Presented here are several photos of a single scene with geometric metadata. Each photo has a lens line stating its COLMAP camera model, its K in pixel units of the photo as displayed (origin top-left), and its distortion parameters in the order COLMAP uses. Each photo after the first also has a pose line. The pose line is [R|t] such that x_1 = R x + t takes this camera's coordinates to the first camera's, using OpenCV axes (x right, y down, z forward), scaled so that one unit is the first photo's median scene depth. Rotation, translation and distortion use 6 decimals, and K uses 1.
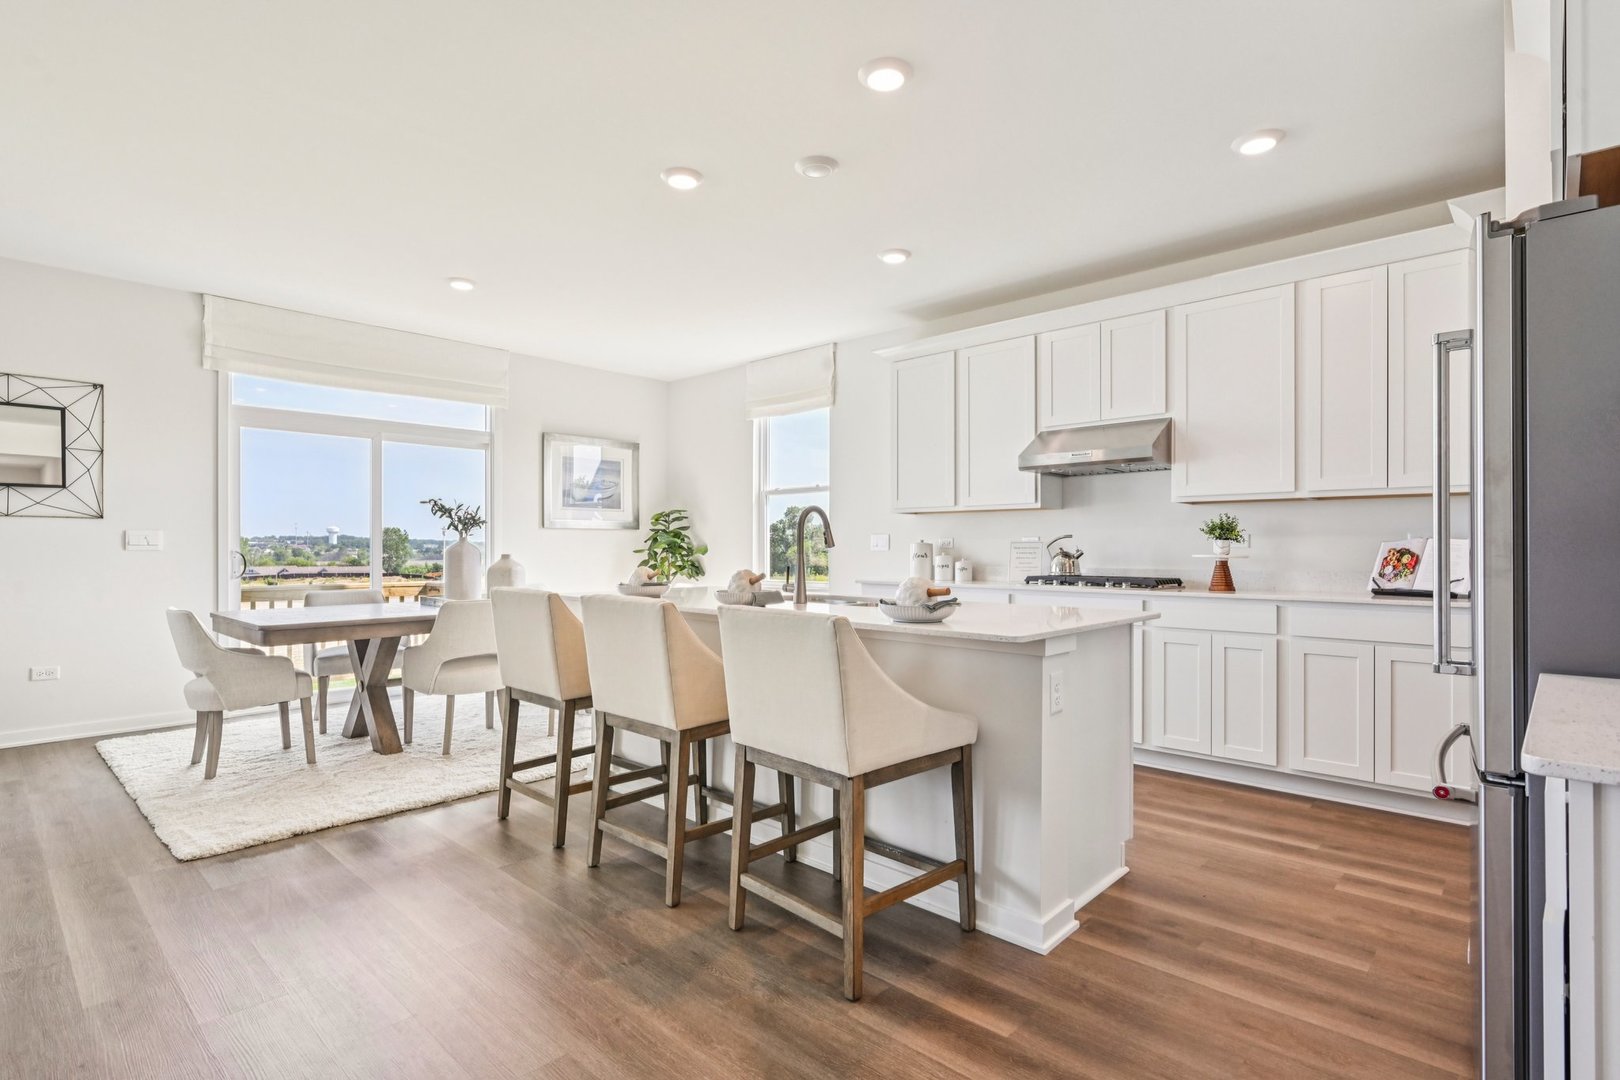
lens RADIAL K [[791.9, 0, 810.0], [0, 791.9, 540.0], [0, 0, 1]] dist [0.000130, 0.000001]
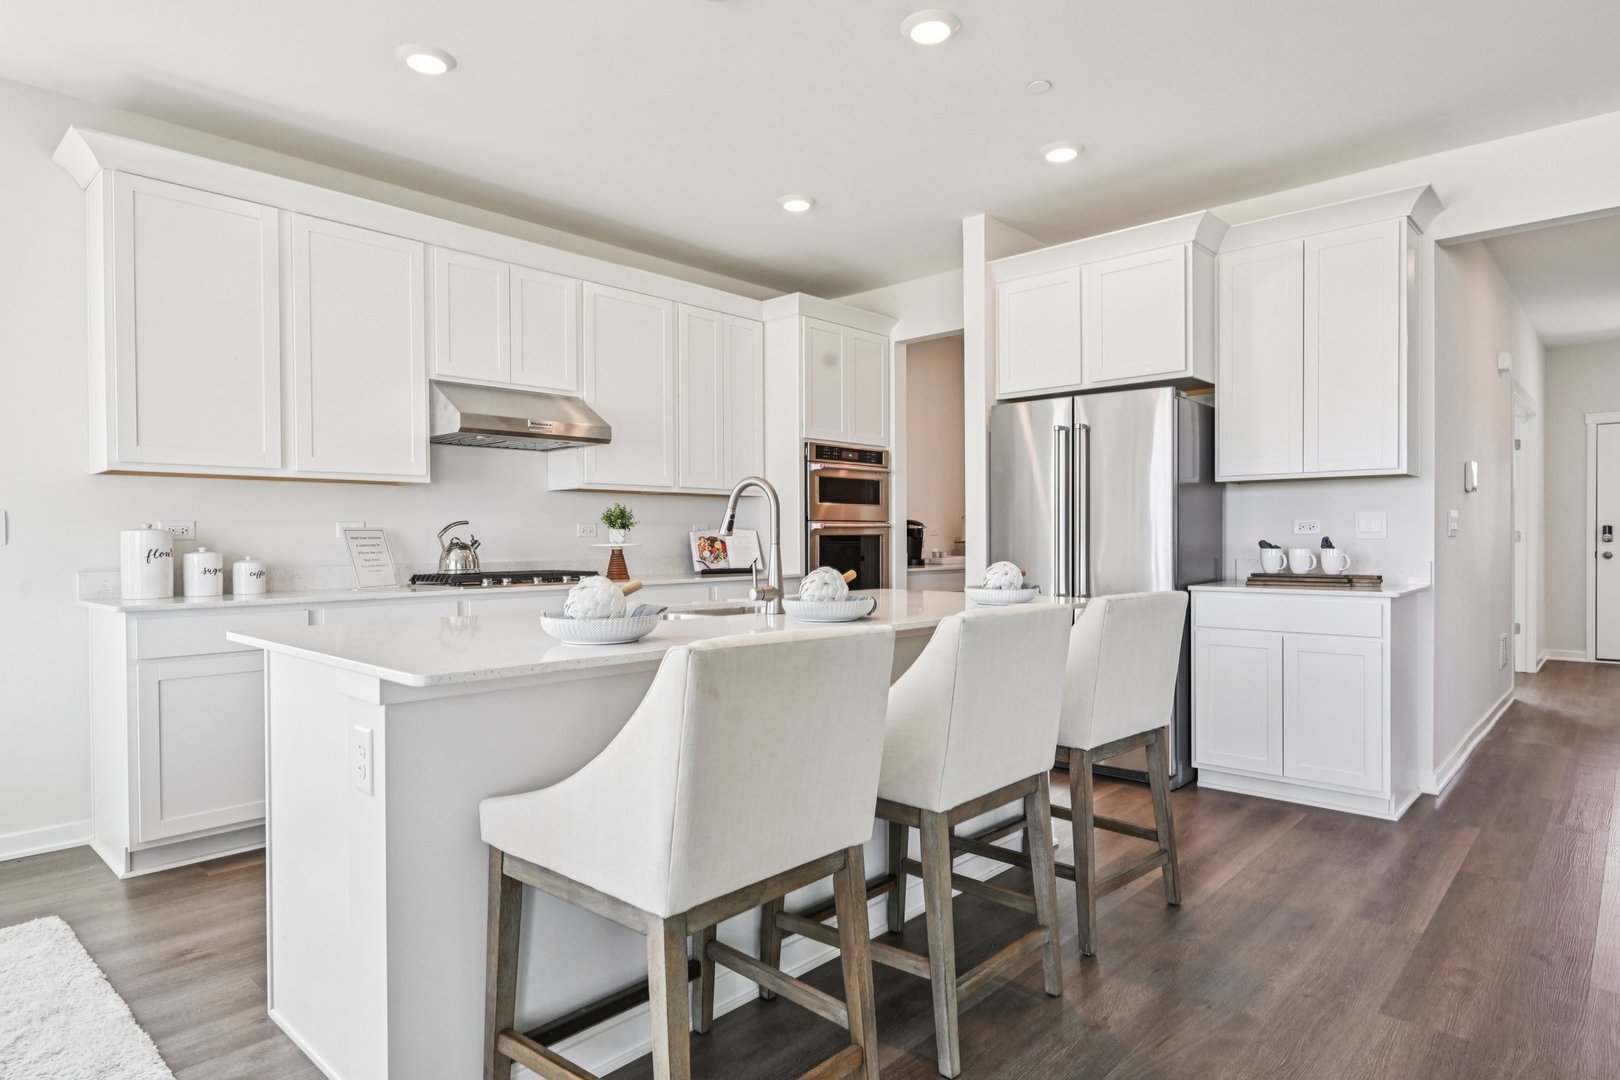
lens RADIAL K [[933.5, 0, 810.0], [0, 933.5, 540.0], [0, 0, 1]] dist [-0.021509, -0.000393]
pose [[-0.007195, -0.000725, 0.999974, -0.650629], [-0.001244, 0.999999, 0.000716, 0.013007], [-0.999973, -0.001239, -0.007196, 0.756295]]
